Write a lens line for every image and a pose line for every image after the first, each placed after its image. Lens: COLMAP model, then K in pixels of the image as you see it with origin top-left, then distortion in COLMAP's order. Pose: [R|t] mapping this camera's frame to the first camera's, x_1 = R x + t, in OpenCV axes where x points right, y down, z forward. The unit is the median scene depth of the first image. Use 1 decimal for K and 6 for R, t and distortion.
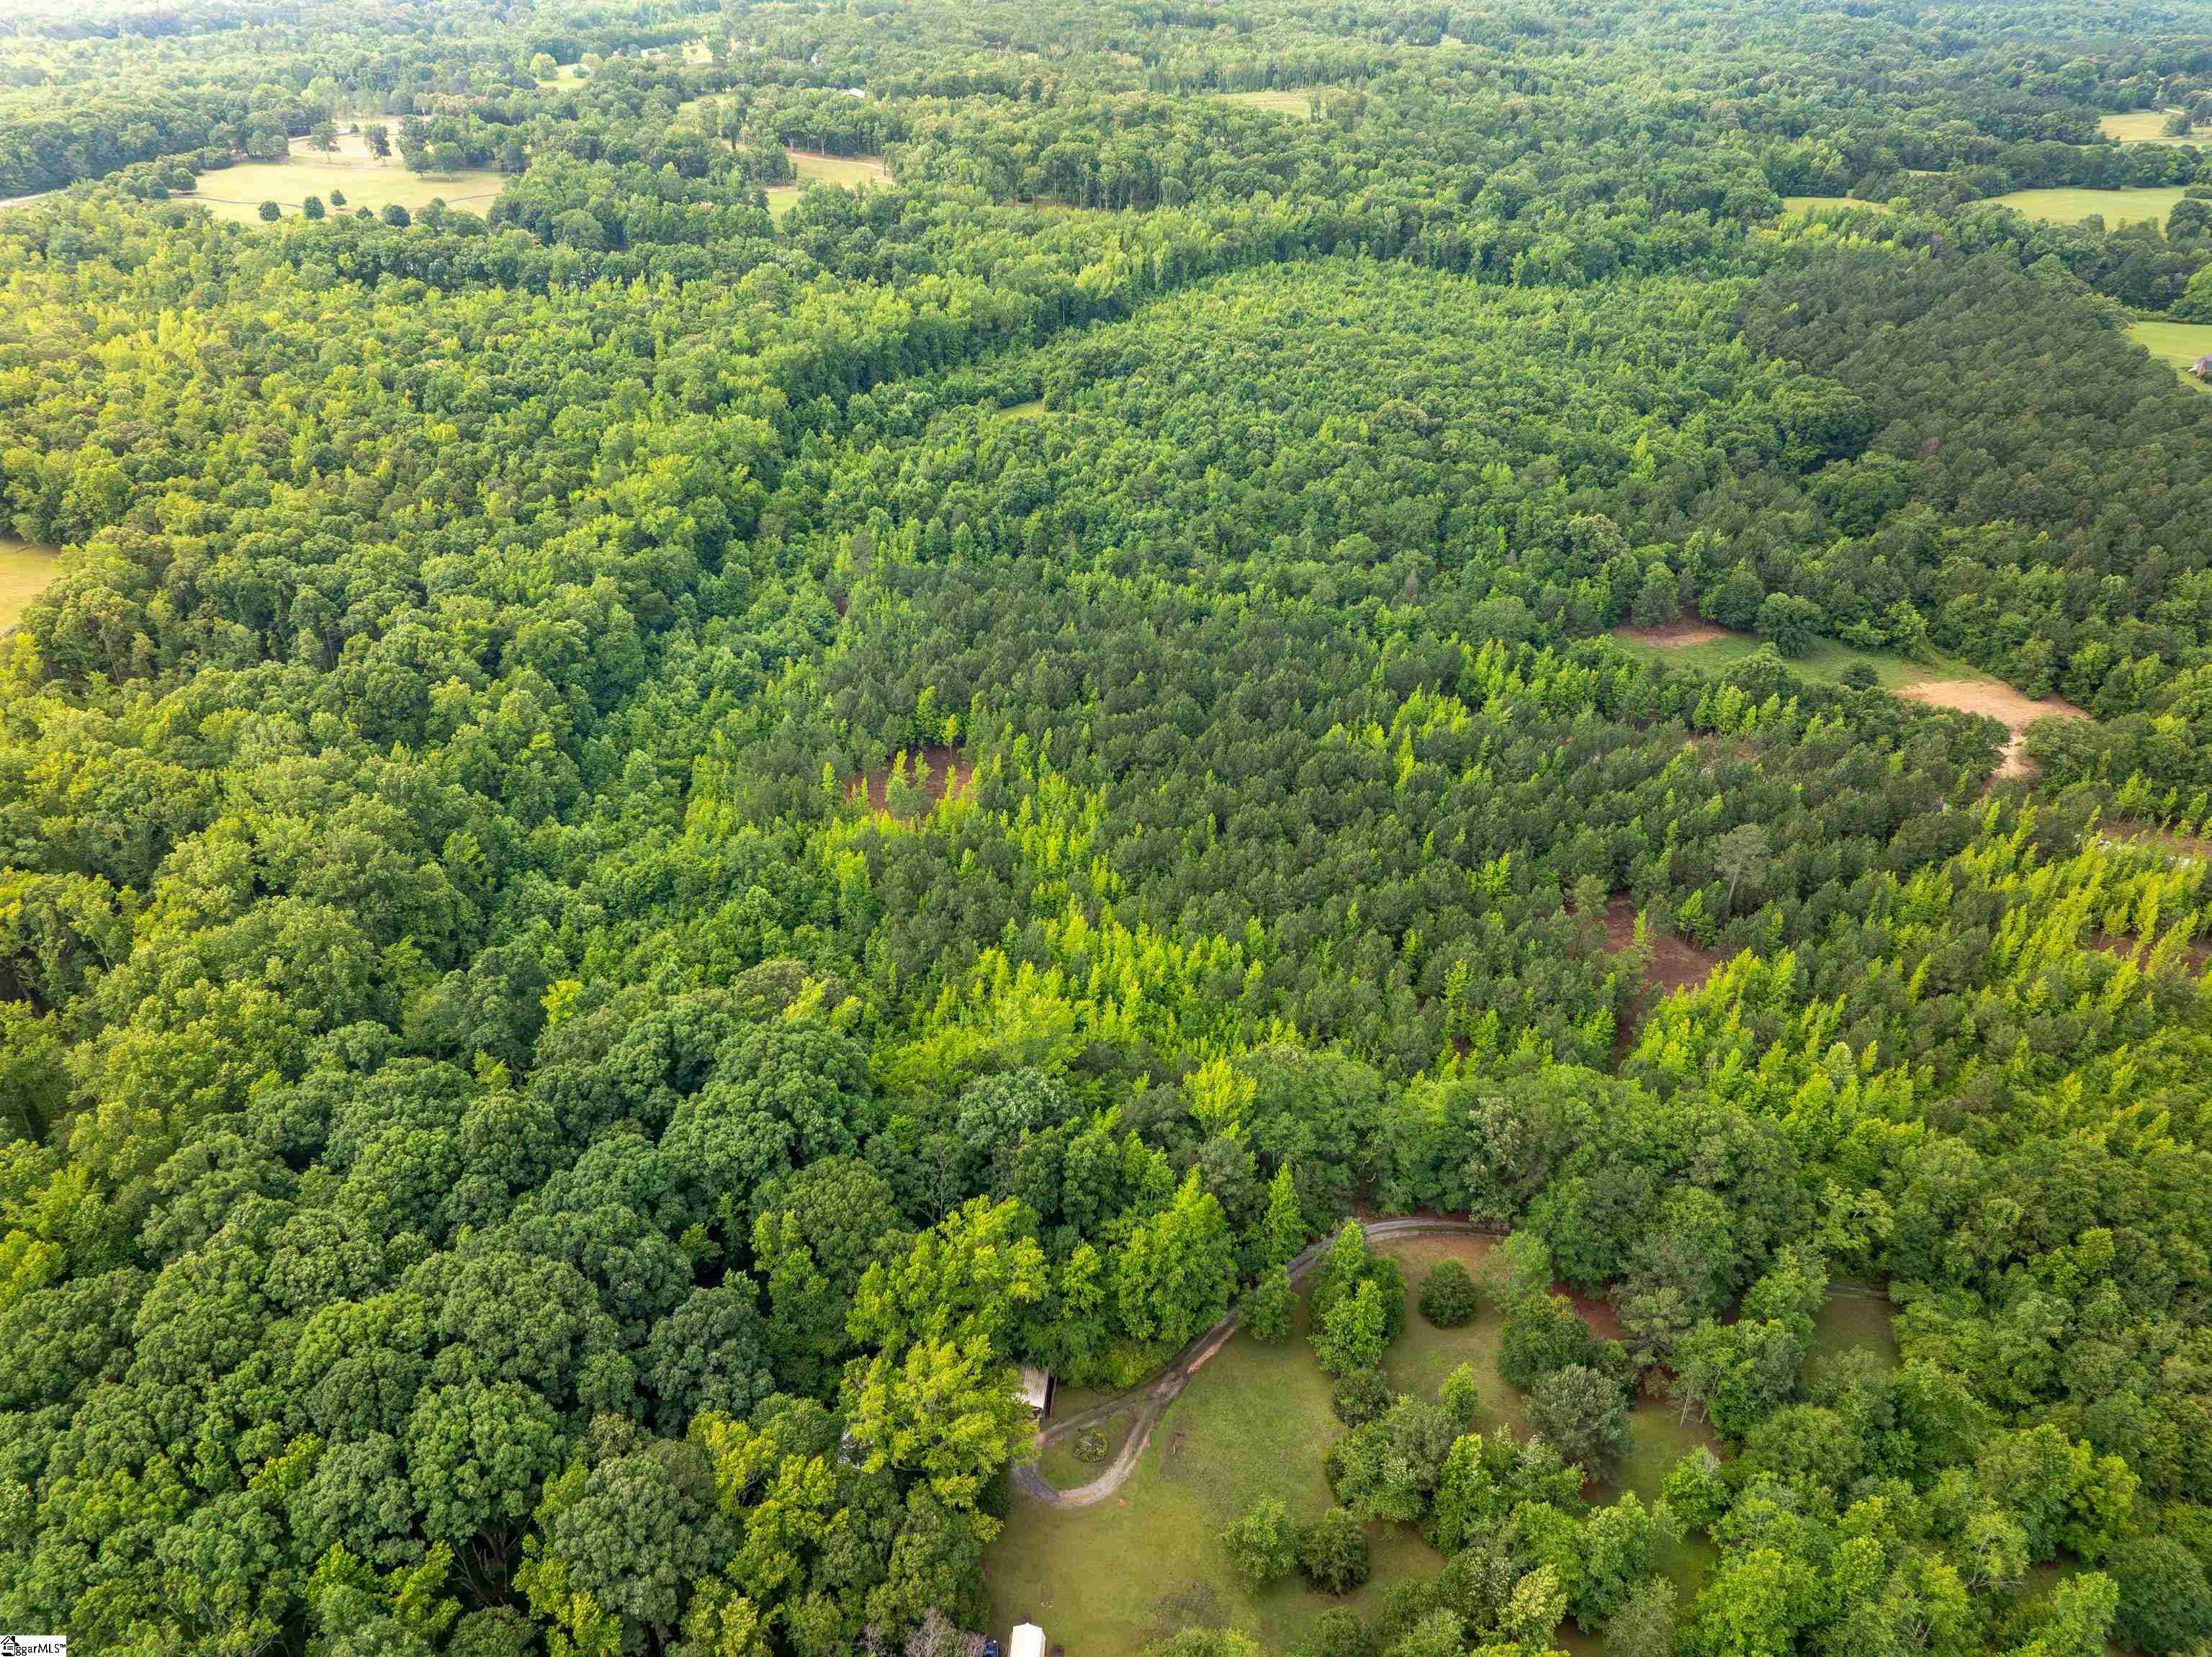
lens RADIAL K [[1549.0, 0, 1106.0], [0, 1549.0, 828.5], [0, 0, 1]] dist [-0.021809, -0.050311]
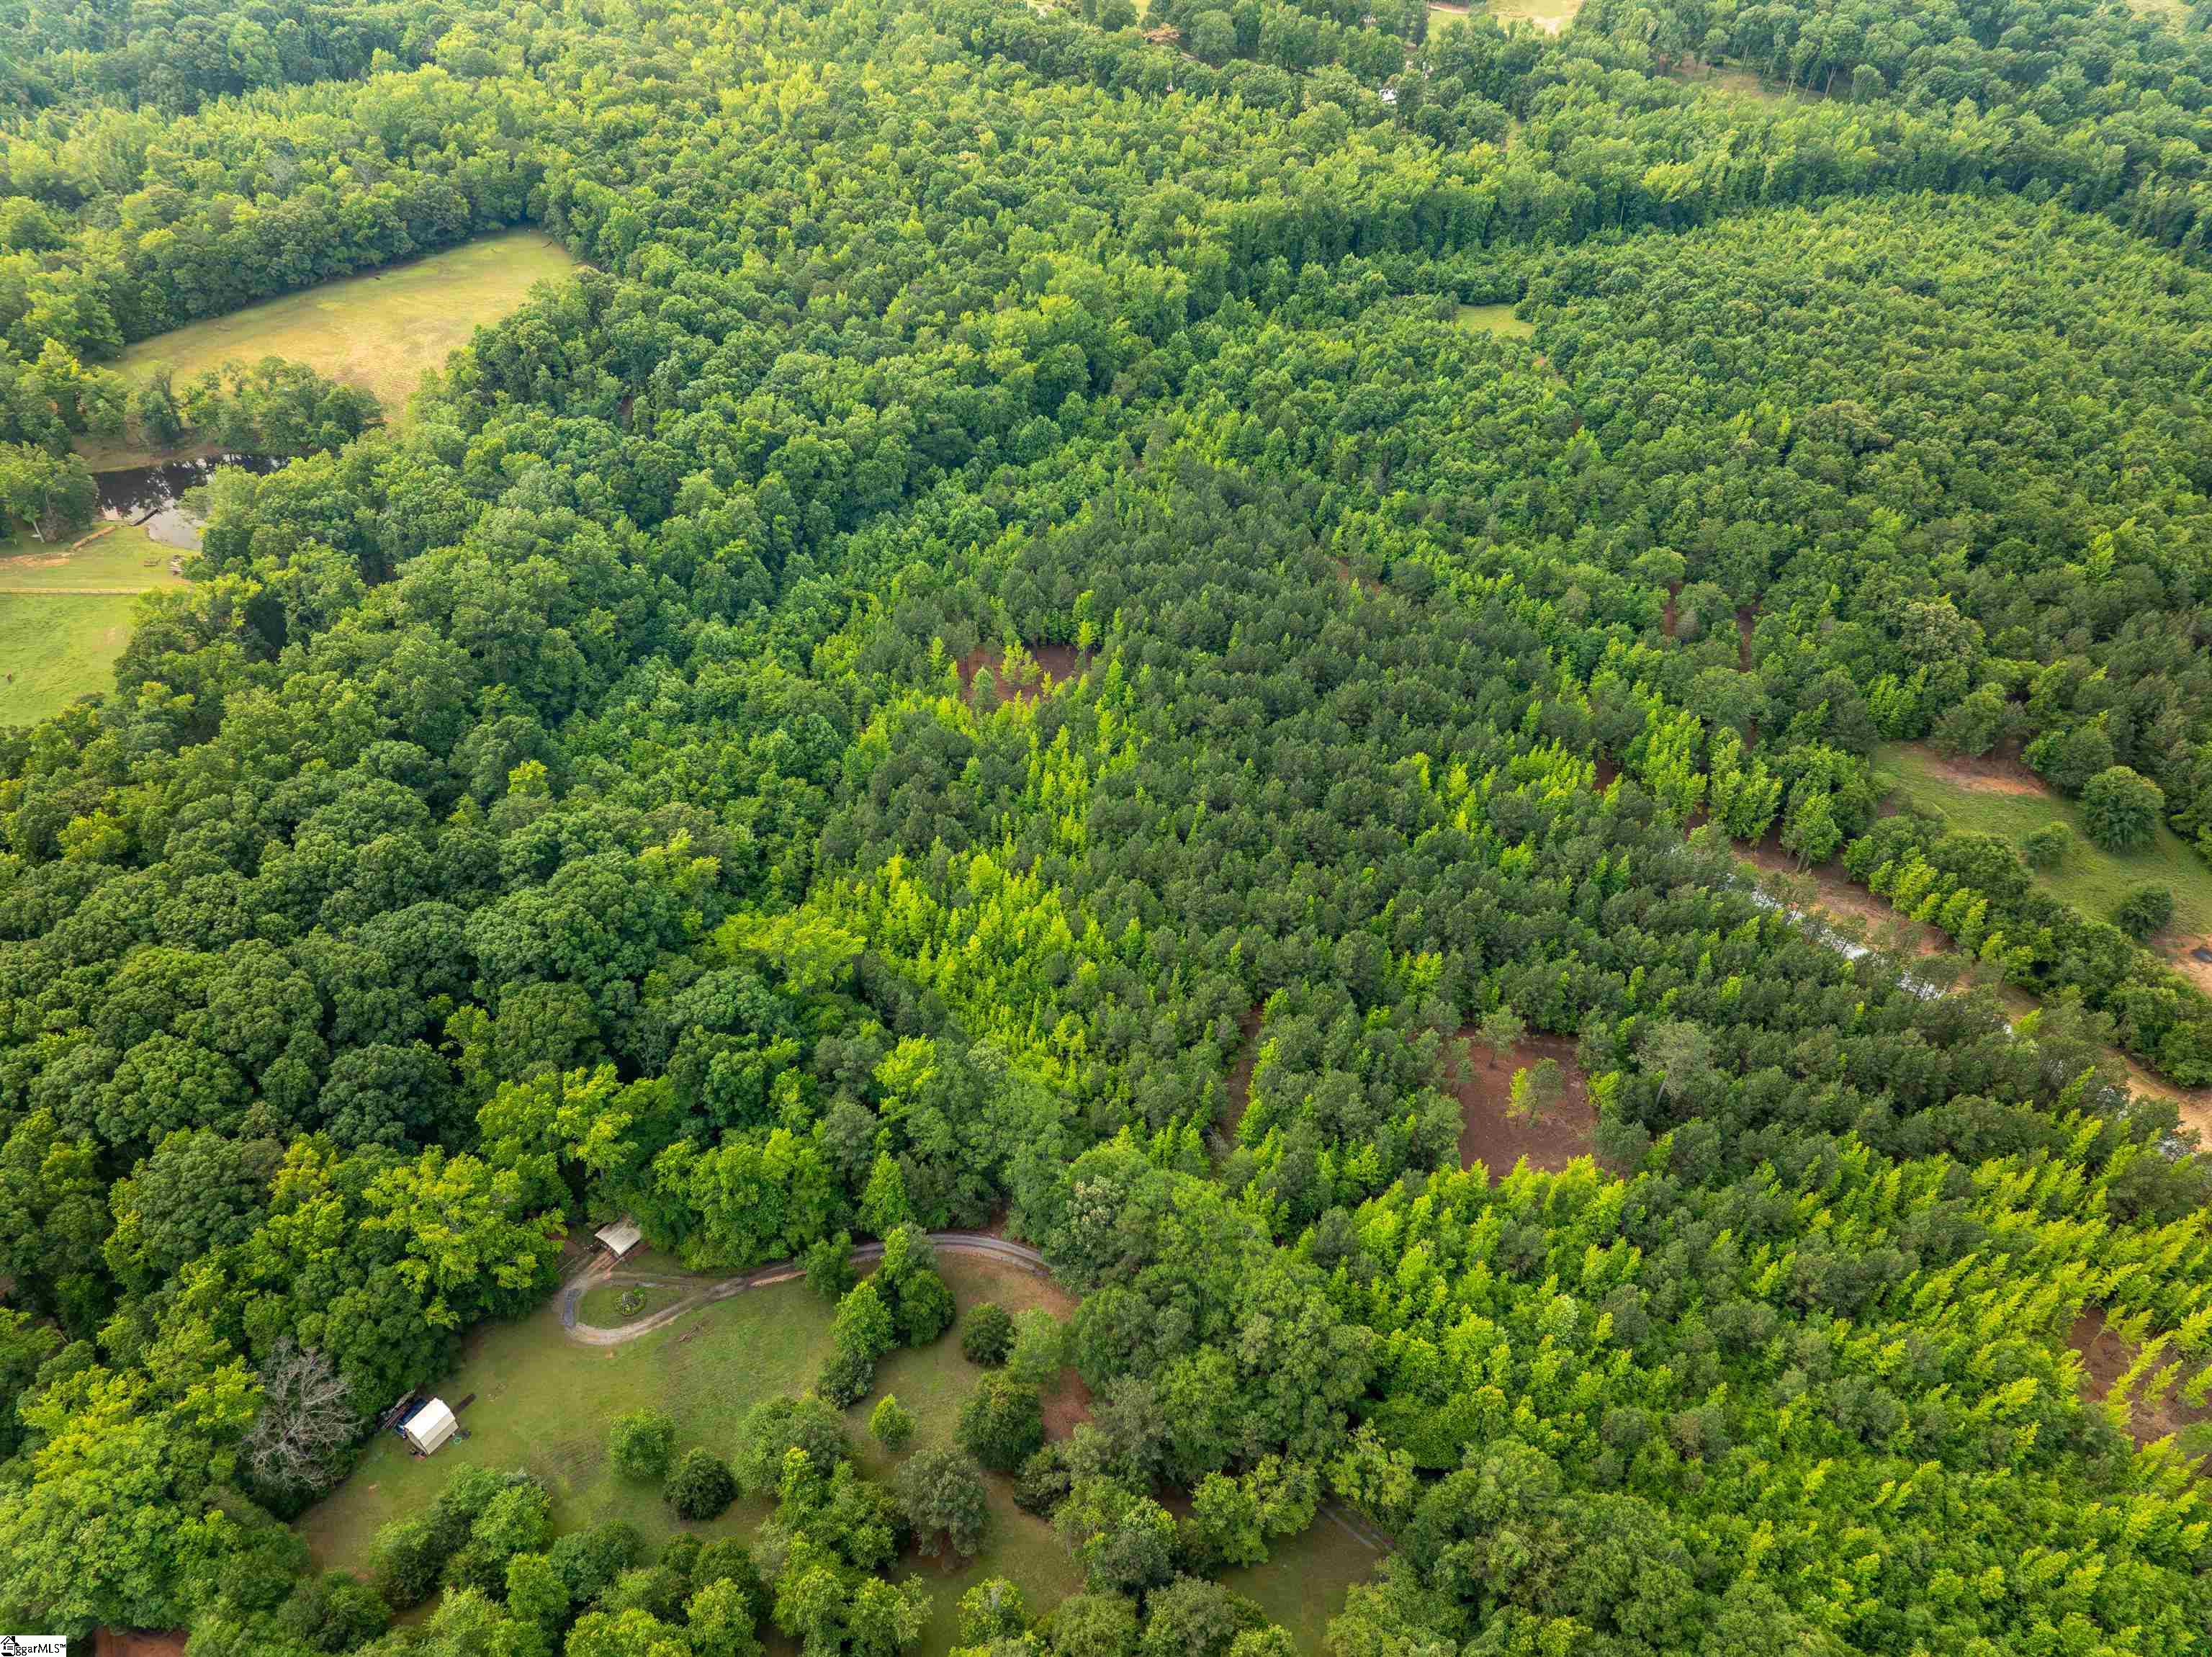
lens RADIAL K [[1565.8, 0, 1106.0], [0, 1565.8, 828.5], [0, 0, 1]] dist [-0.041282, 0.001731]
pose [[0.855256, 0.334166, -0.396068, 0.269114], [-0.283262, 0.941485, 0.182672, -0.102462], [0.433934, -0.044041, 0.899867, 0.056047]]
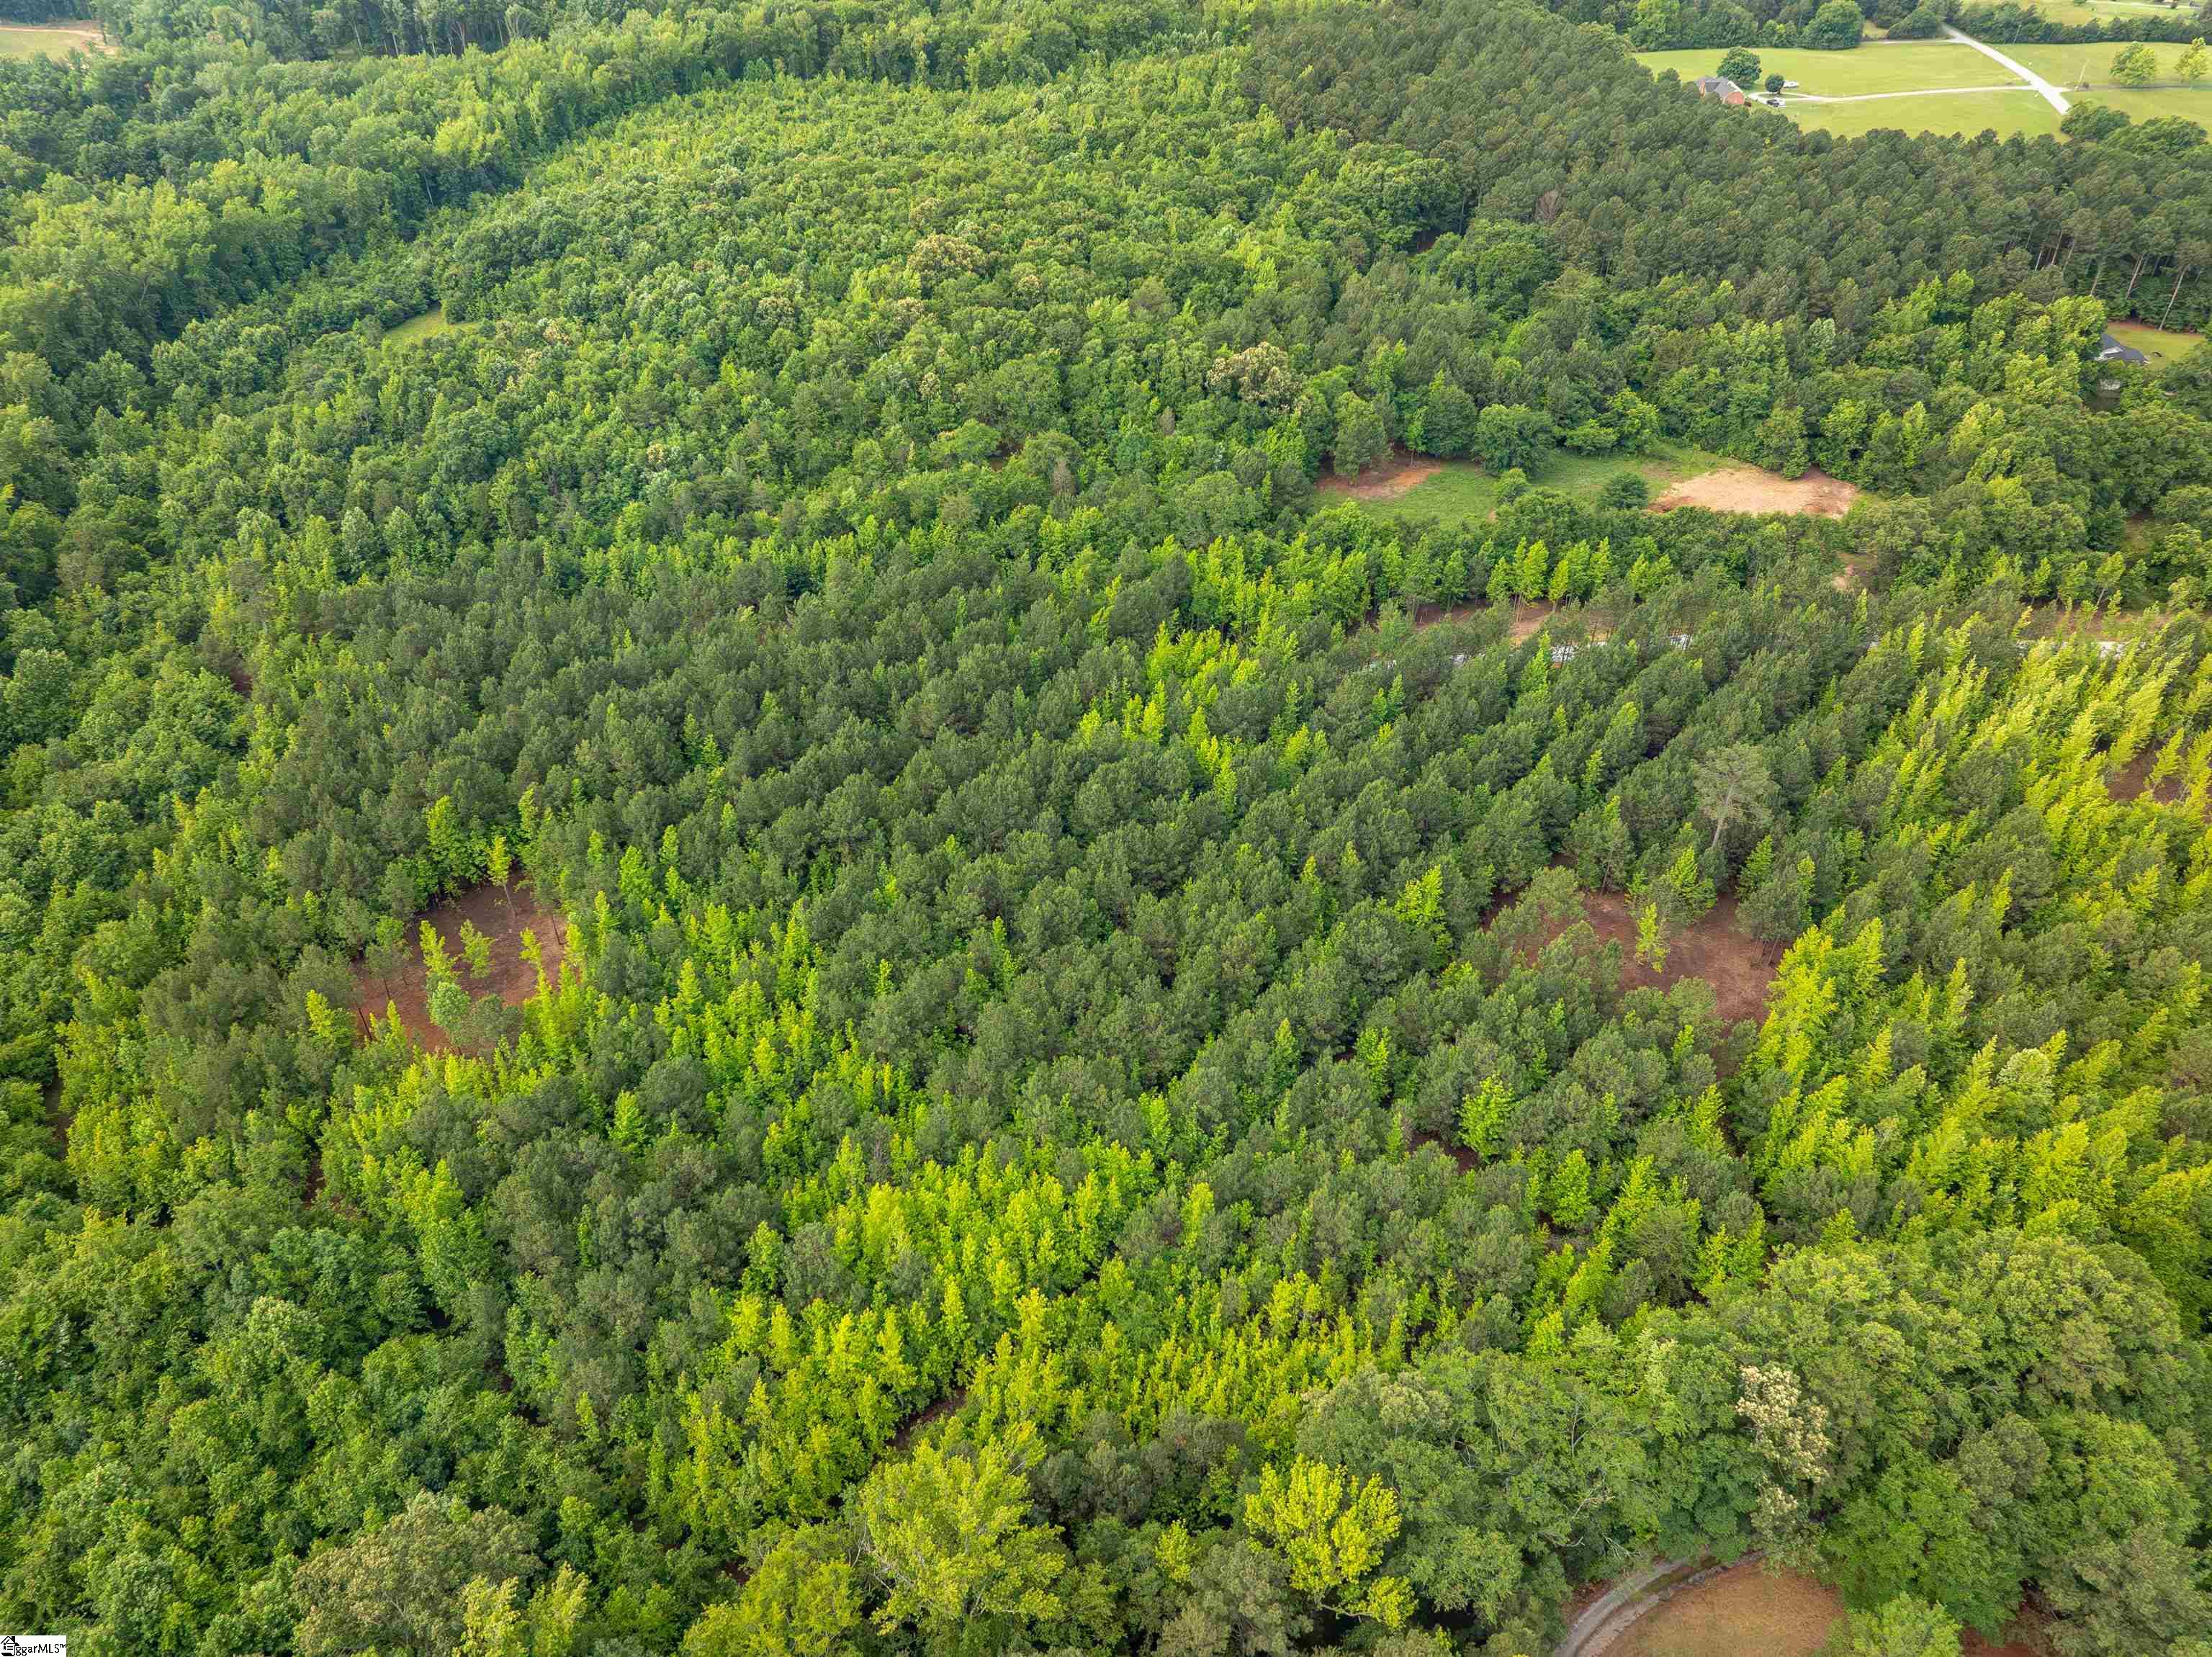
lens RADIAL K [[1542.2, 0, 1106.0], [0, 1542.2, 828.5], [0, 0, 1]] dist [-0.062835, 0.037996]
pose [[0.914774, -0.254783, 0.313487, -0.049992], [0.226468, 0.966054, 0.124303, -0.072499], [-0.334516, -0.042714, 0.941422, 0.260105]]
